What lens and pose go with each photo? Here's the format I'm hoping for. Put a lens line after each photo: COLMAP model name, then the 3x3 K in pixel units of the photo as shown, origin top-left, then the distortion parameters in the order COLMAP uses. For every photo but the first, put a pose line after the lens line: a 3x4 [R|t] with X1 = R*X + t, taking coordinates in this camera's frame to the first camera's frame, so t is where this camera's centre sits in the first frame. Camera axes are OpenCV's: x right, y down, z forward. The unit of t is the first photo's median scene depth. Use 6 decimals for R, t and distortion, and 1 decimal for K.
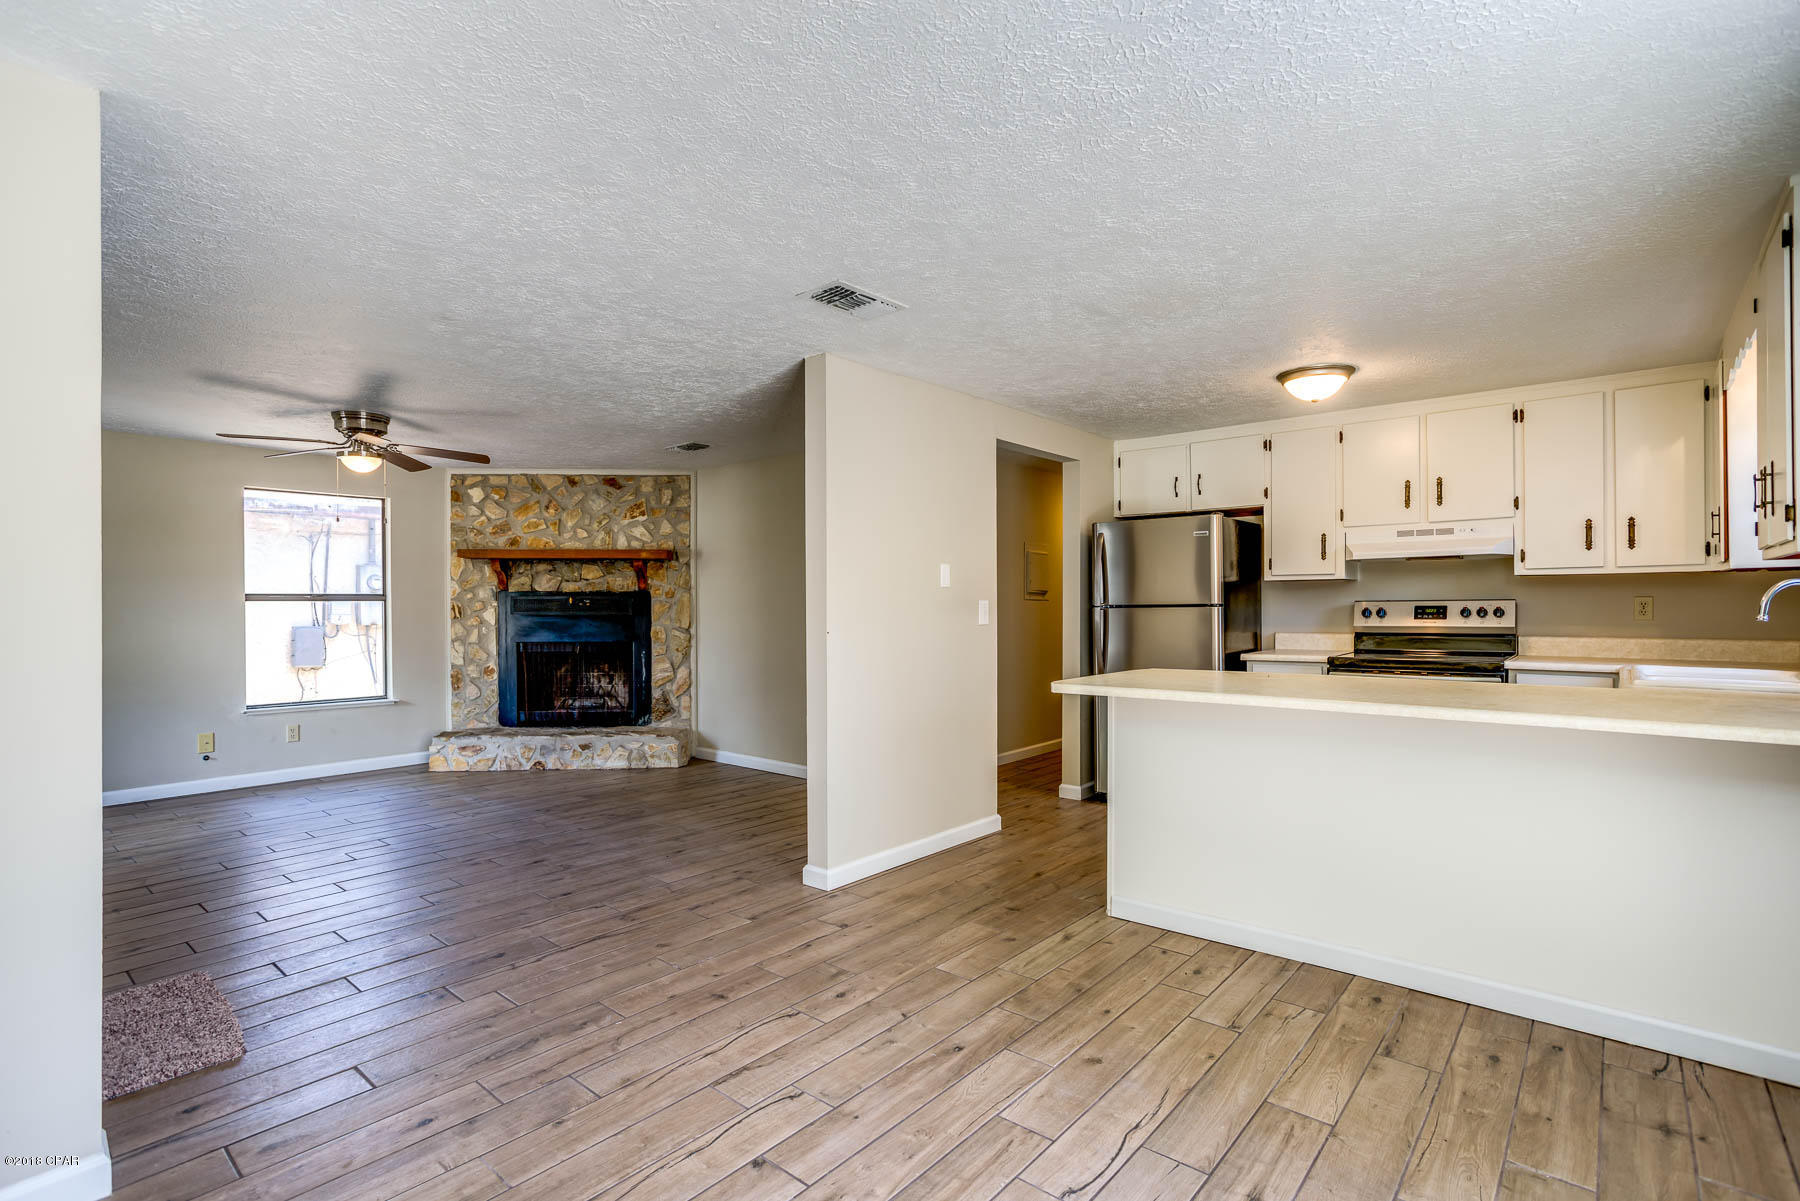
lens RADIAL K [[877.7, 0, 892.9], [0, 877.7, 606.9], [0, 0, 1]] dist [-0.008033, 0.002888]
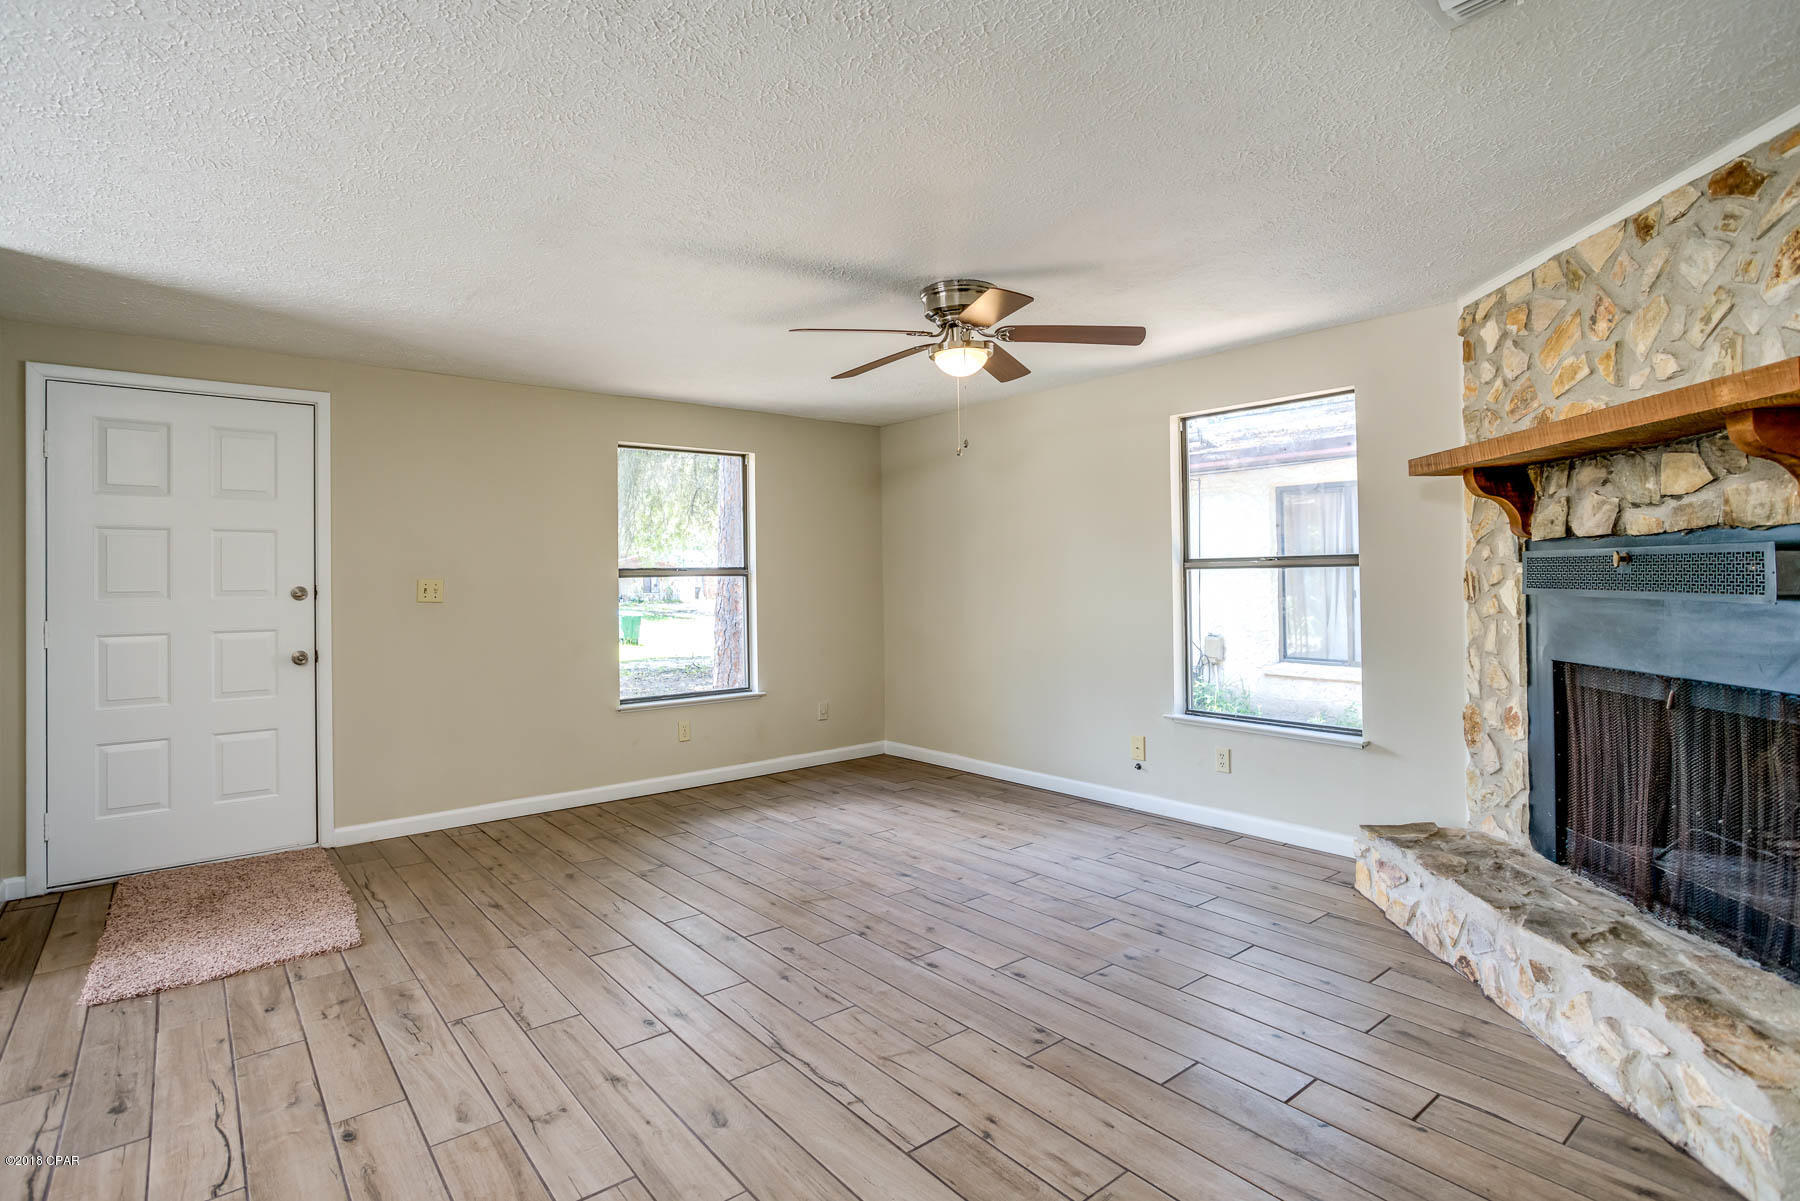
lens RADIAL K [[877.7, 0, 845.0], [0, 877.7, 568.1], [0, 0, 1]] dist [-0.008033, 0.002888]
pose [[-0.193278, -0.006363, -0.981123, 0.047812], [0.011678, 0.999893, -0.008785, -0.004078], [0.981075, -0.013156, -0.193183, 0.751452]]
